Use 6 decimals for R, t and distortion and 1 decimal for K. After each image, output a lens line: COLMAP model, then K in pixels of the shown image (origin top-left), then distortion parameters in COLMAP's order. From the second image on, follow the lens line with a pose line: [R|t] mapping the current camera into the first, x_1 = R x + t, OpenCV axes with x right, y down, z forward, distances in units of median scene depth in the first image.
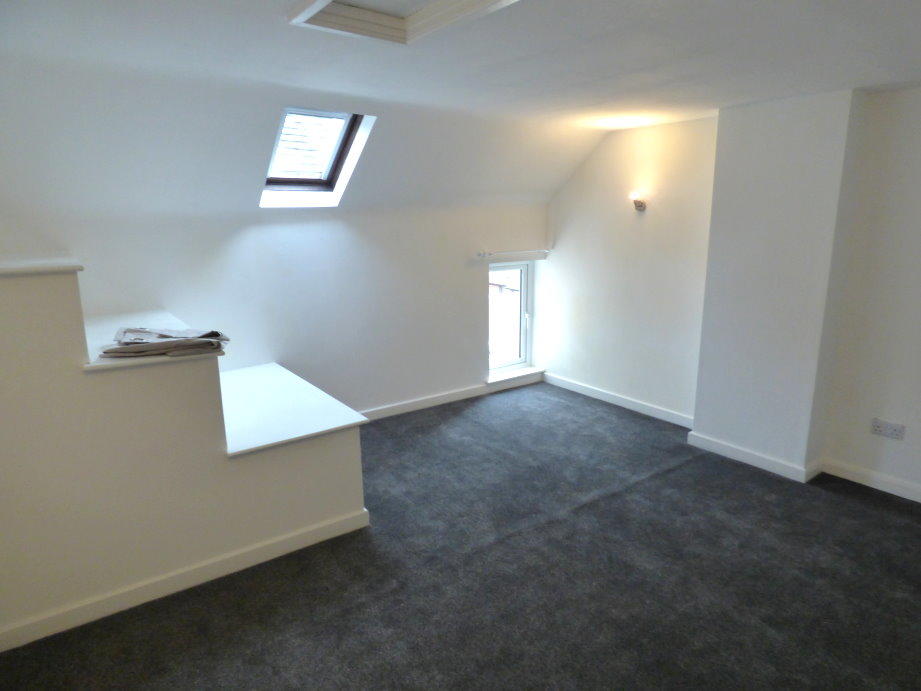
lens RADIAL K [[566.7, 0, 466.6], [0, 566.7, 344.9], [0, 0, 1]] dist [-0.007798, -0.003355]
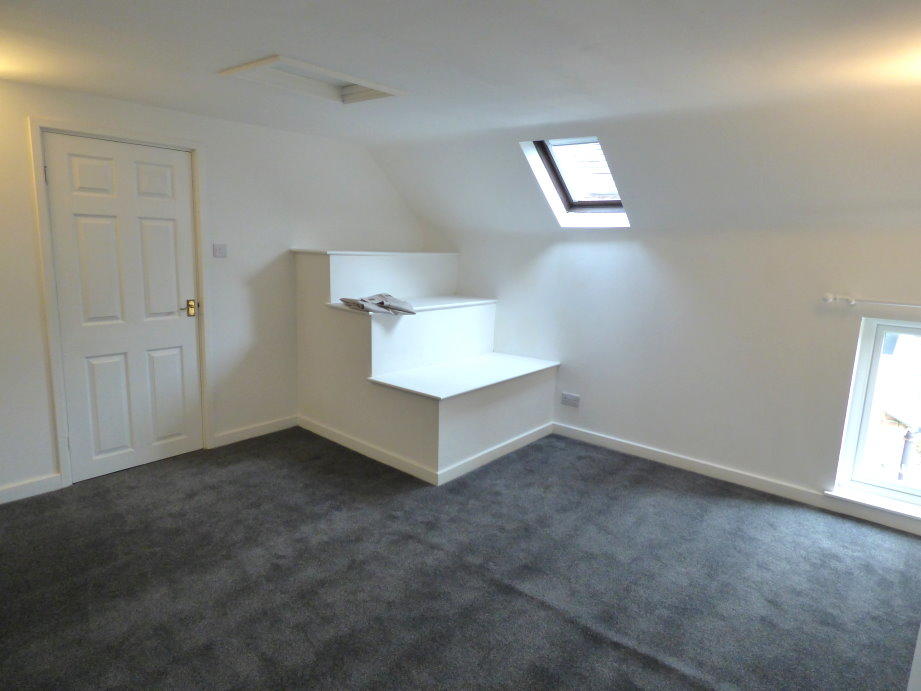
lens RADIAL K [[566.7, 0, 466.2], [0, 566.7, 344.2], [0, 0, 1]] dist [-0.007798, -0.003355]
pose [[0.227920, 0.194854, -0.953983, 0.696025], [-0.247045, 0.959283, 0.136914, -0.112556], [0.941818, 0.204471, 0.266778, 0.507657]]
